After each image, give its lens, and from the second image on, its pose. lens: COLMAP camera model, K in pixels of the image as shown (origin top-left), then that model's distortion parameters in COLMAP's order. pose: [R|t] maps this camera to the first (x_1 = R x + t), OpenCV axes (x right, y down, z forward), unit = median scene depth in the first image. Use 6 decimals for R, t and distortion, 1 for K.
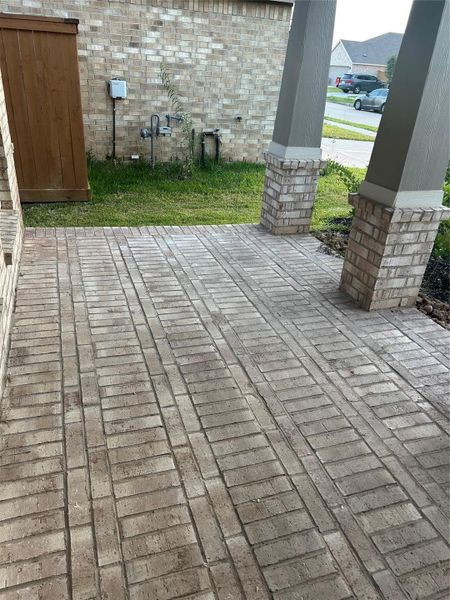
lens RADIAL K [[452.0, 0, 223.1], [0, 452.0, 301.1], [0, 0, 1]] dist [0.065714, -0.071133]
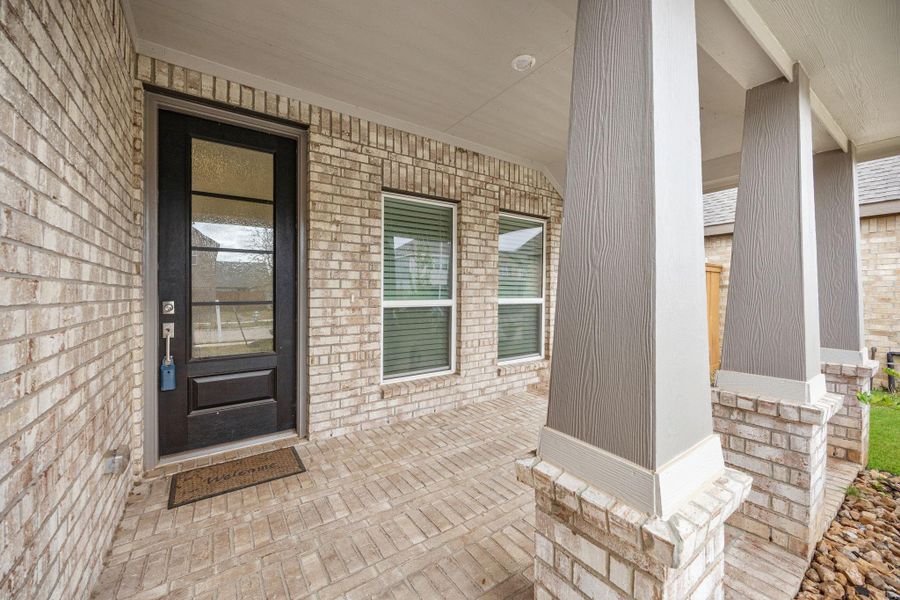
lens RADIAL K [[350.4, 0, 452.9], [0, 350.4, 292.8], [0, 0, 1]] dist [-0.001577, -0.000061]
pose [[0.274896, -0.075516, -0.958504, 0.936885], [-0.422618, 0.885952, -0.191006, -0.020746], [0.863612, 0.457588, 0.211631, 0.339099]]
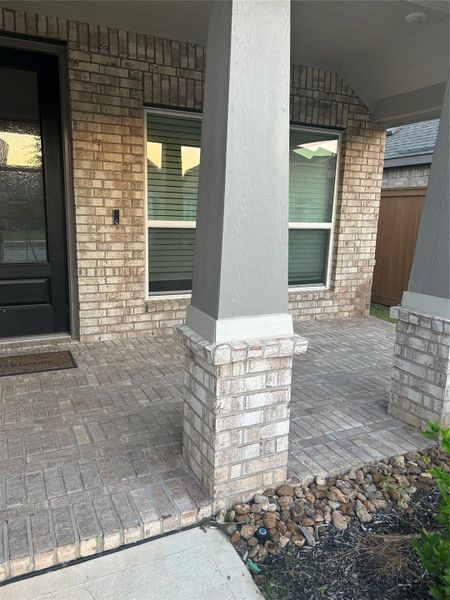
lens RADIAL K [[452.0, 0, 223.1], [0, 452.0, 301.1], [0, 0, 1]] dist [0.065714, -0.071133]
pose [[0.119103, 0.121869, -0.985374, 1.367689], [-0.473531, 0.879269, 0.051510, -0.082243], [0.872687, 0.460470, 0.162433, 0.504479]]
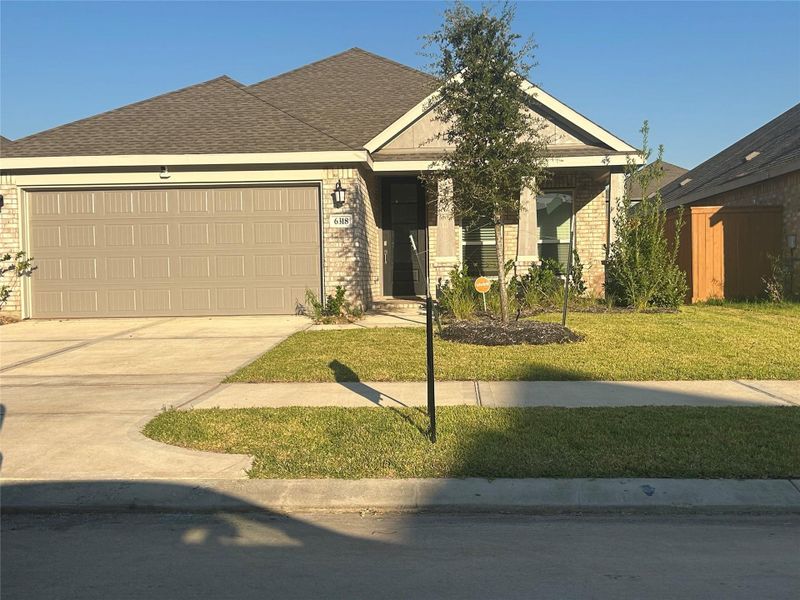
lens RADIAL K [[602.6, 0, 400.0], [0, 602.6, 300.0], [0, 0, 1]] dist [0.065714, -0.071133]
pose [[-0.380062, -0.003598, -0.924954, 4.128490], [-0.435335, 0.883008, 0.175444, -0.337357], [0.816111, 0.469344, -0.337164, 1.775707]]
